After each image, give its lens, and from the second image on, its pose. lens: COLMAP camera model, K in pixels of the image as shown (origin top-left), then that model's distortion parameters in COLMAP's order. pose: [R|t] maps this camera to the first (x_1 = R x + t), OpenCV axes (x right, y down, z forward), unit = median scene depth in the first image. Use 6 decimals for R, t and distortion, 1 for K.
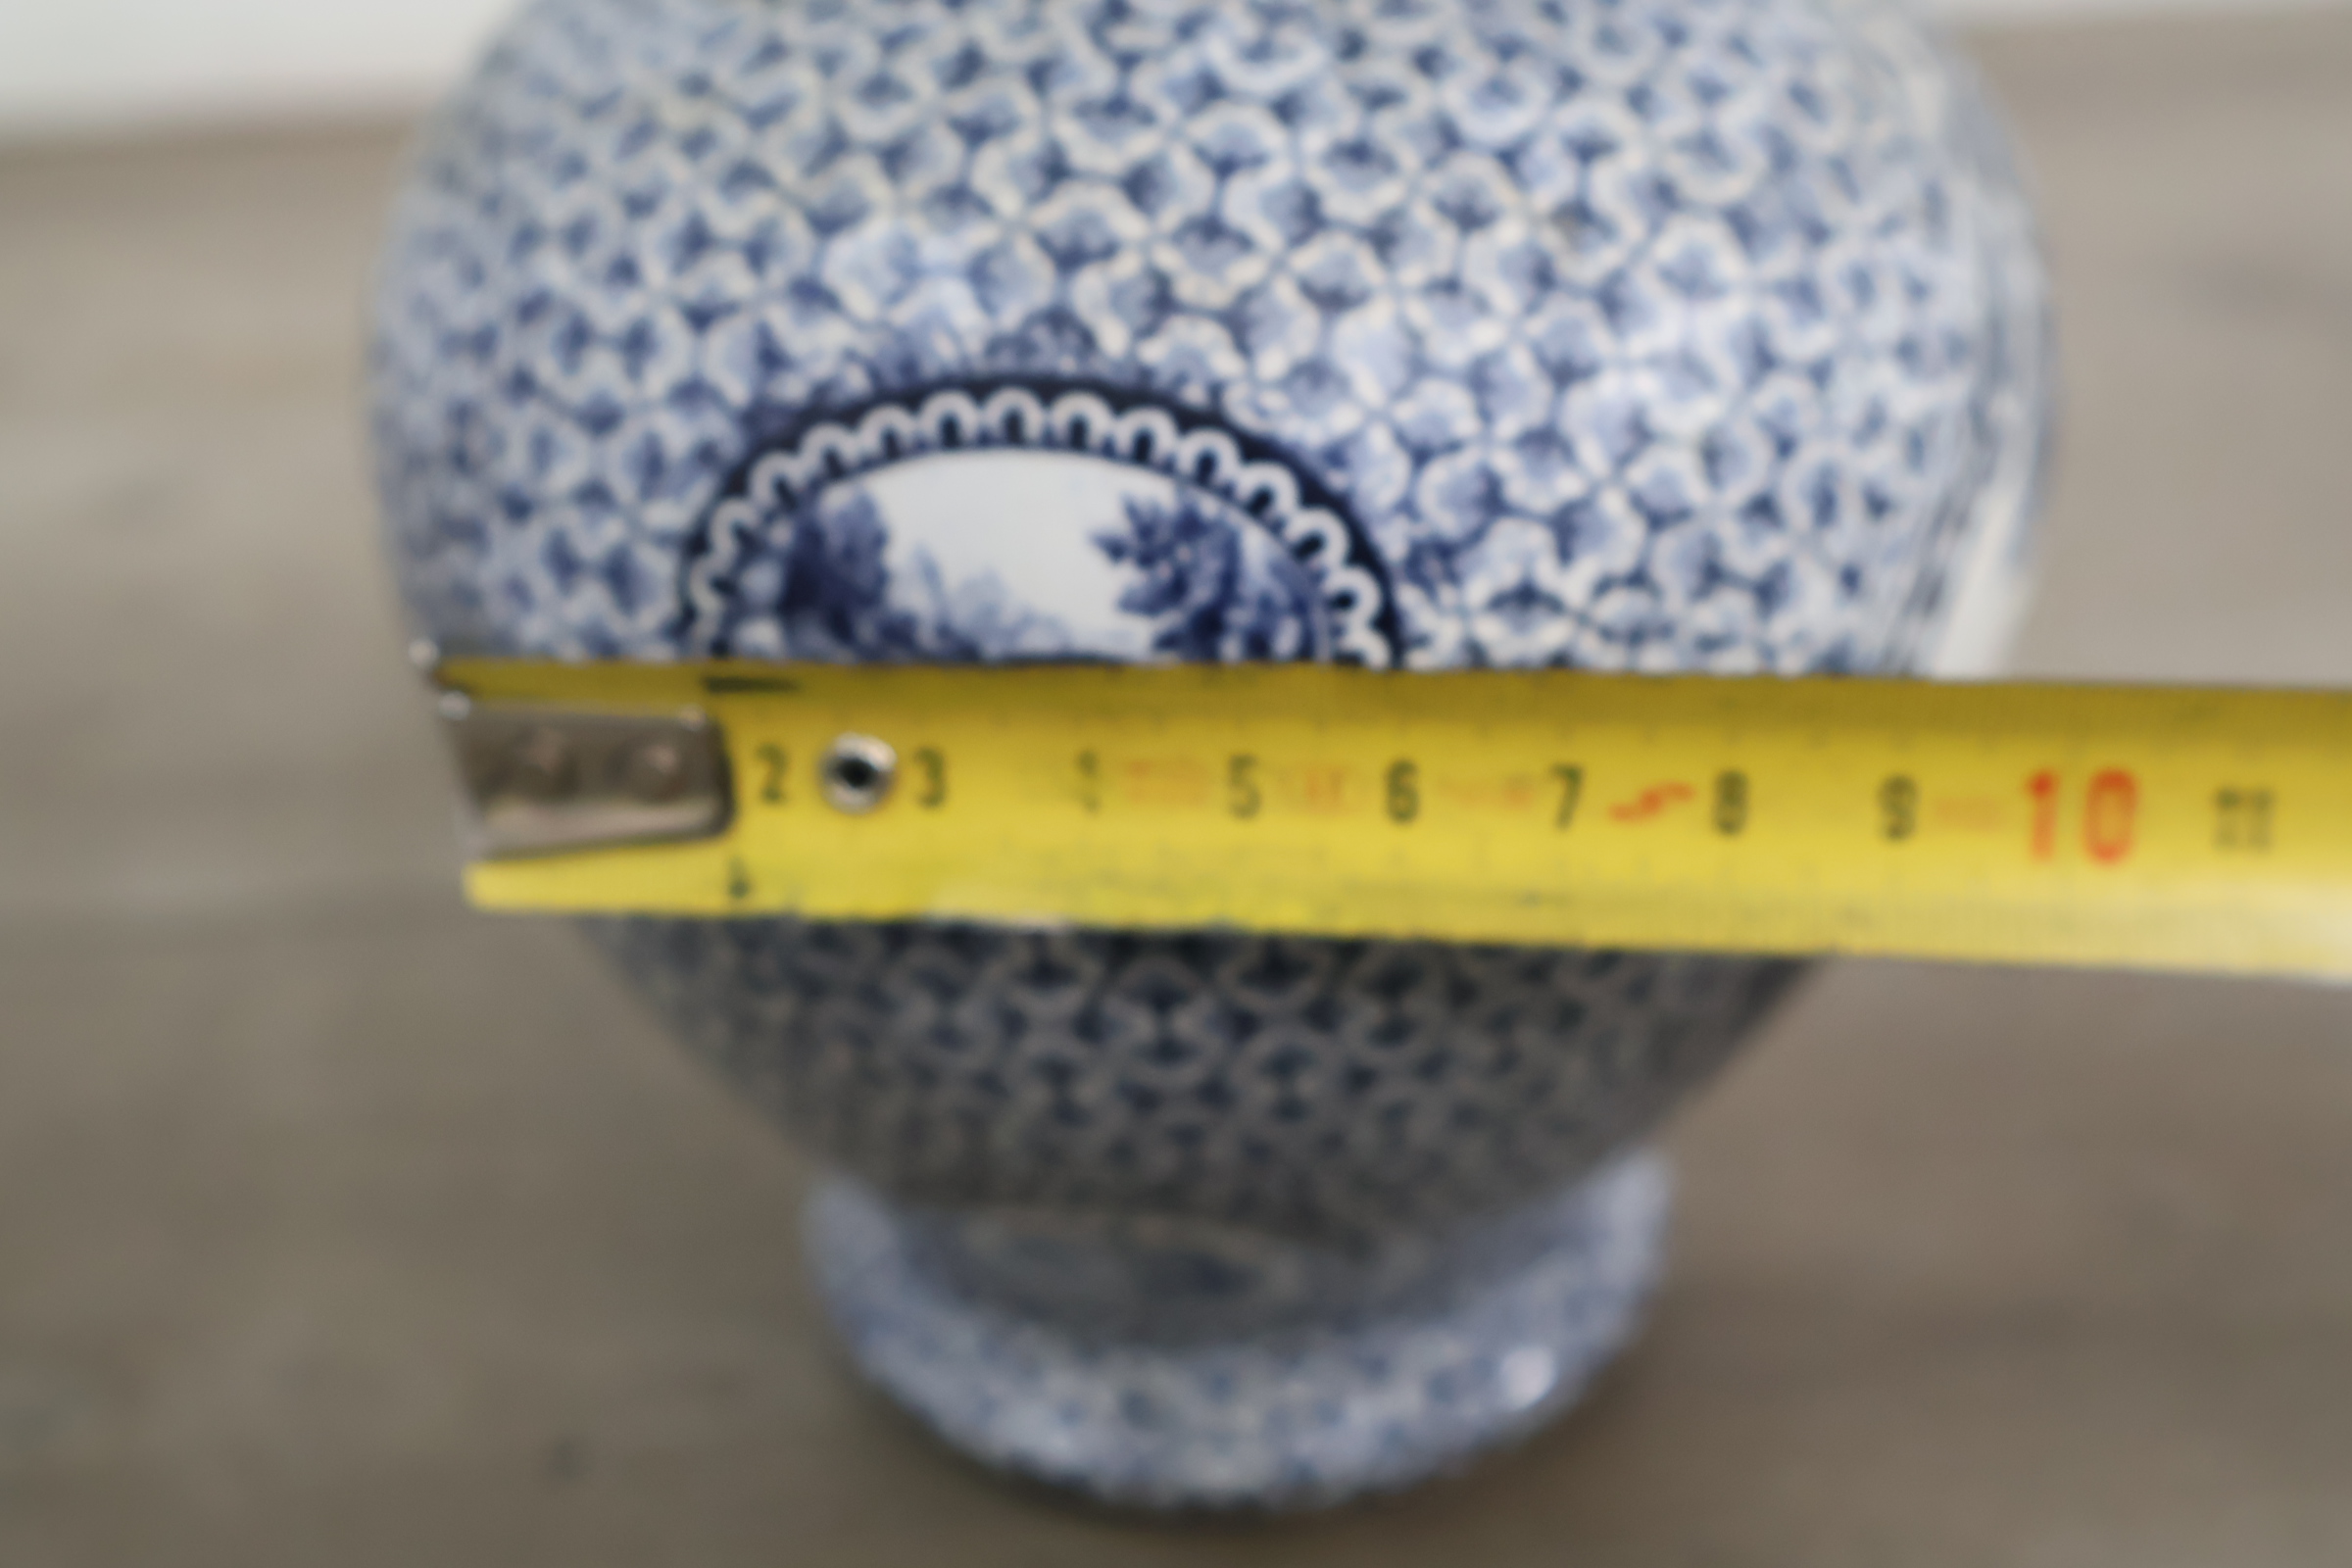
lens RADIAL K [[2529.1, 0, 1176.0], [0, 2529.1, 784.0], [0, 0, 1]] dist [0.017597, -0.019627]
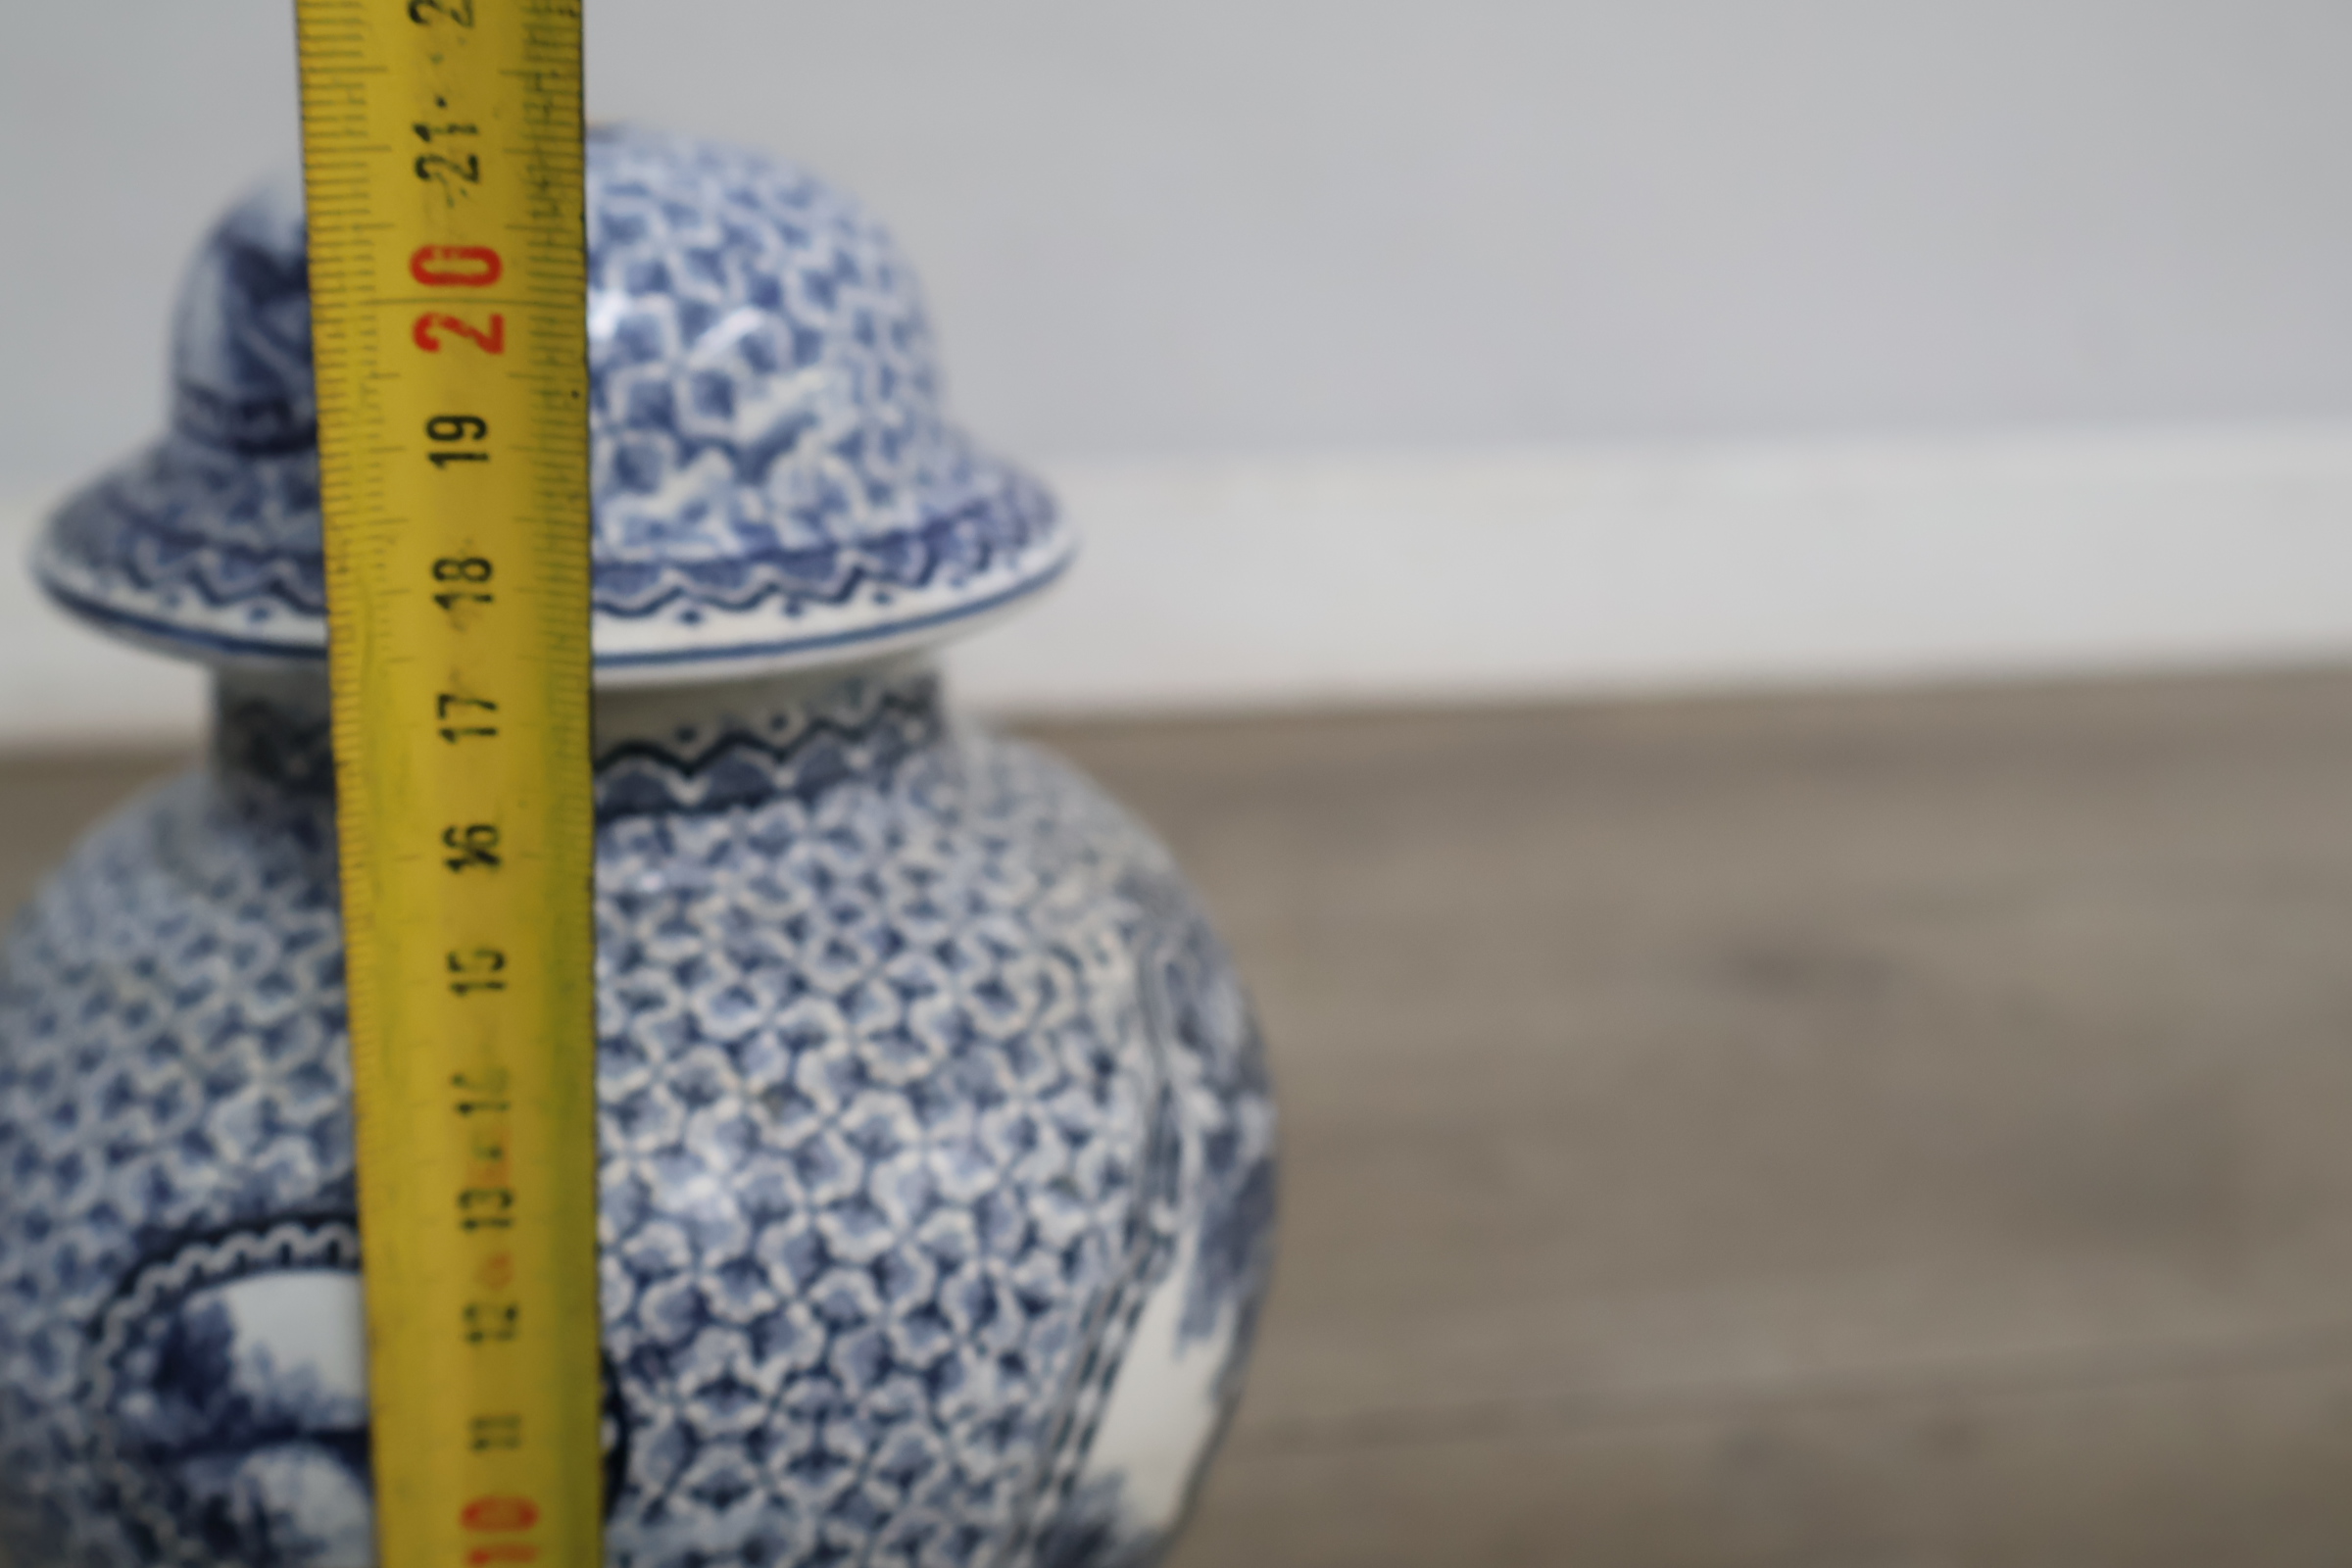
lens RADIAL K [[2529.1, 0, 1176.0], [0, 2529.1, 784.0], [0, 0, 1]] dist [0.017597, -0.019627]
pose [[0.998597, 0.025042, 0.046652, 0.301365], [-0.014803, 0.977992, -0.208116, -0.109660], [-0.050837, 0.207133, 0.976991, -0.357966]]
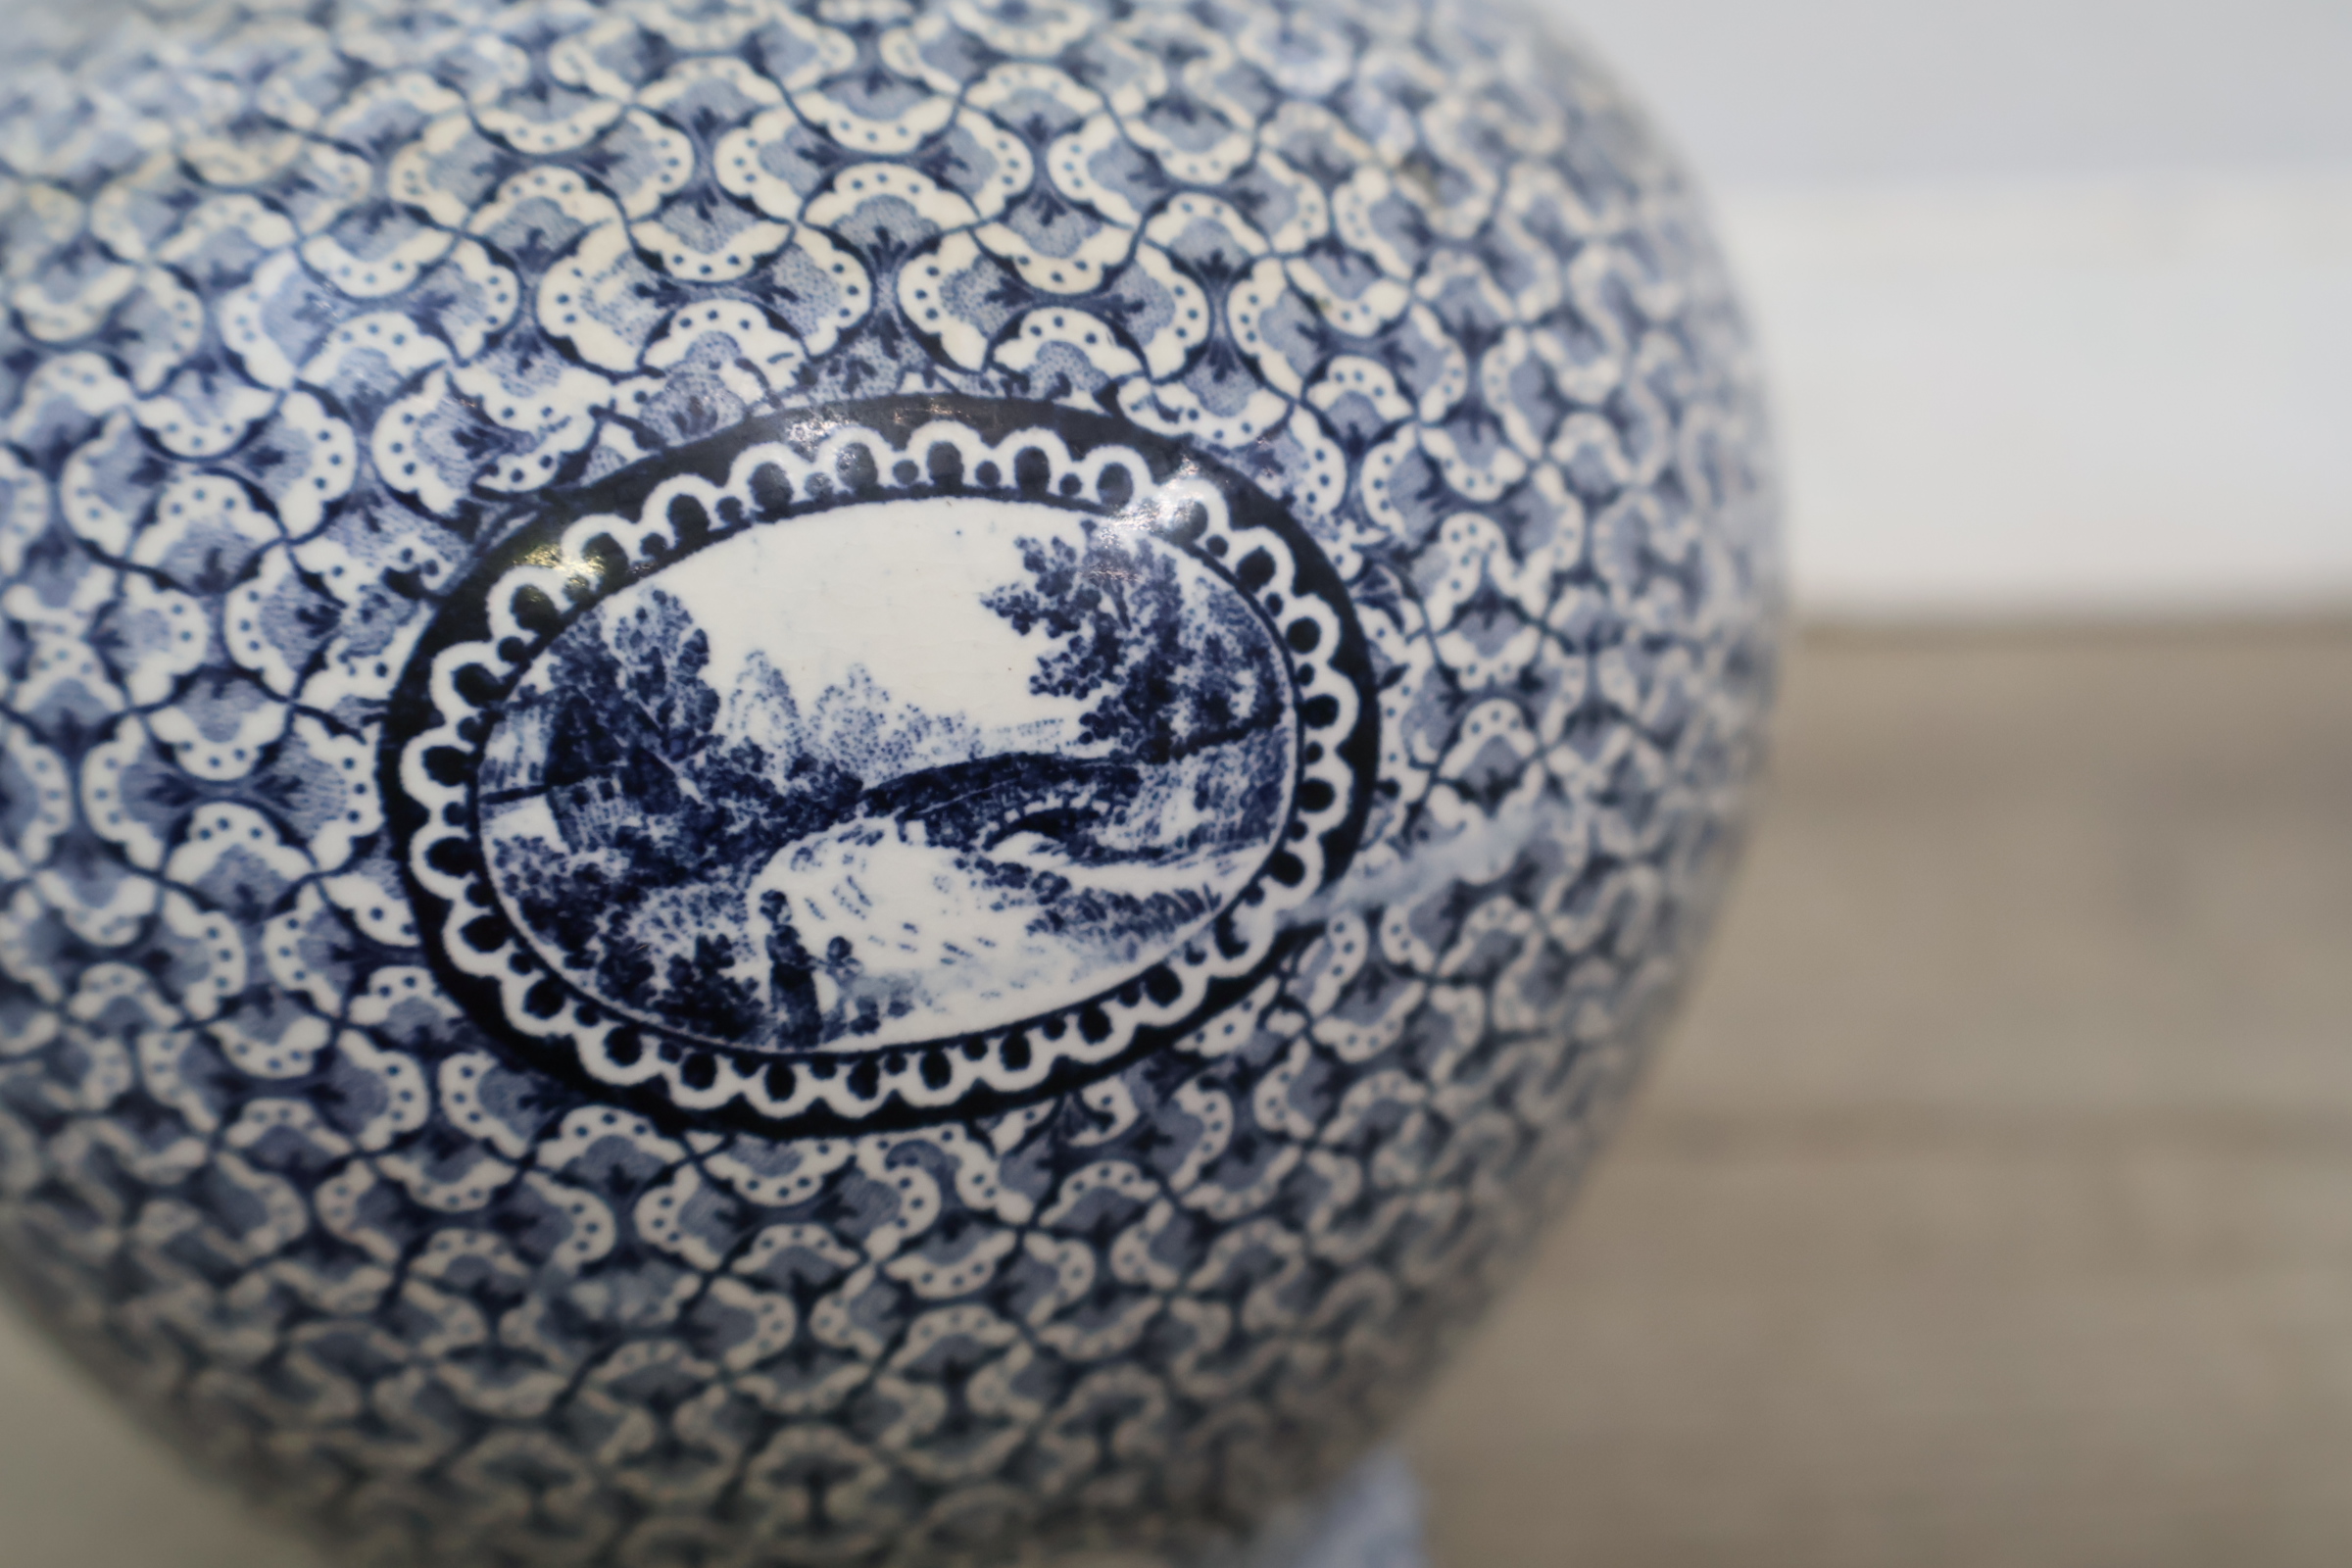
lens RADIAL K [[2564.4, 0, 1190.1], [0, 2564.4, 770.1], [0, 0, 1]] dist [0.013449, -0.014133]
pose [[0.915430, -0.162842, 0.368064, -0.262723], [0.217902, 0.969400, -0.113063, 0.050119], [-0.338390, 0.183703, 0.922901, 0.278321]]
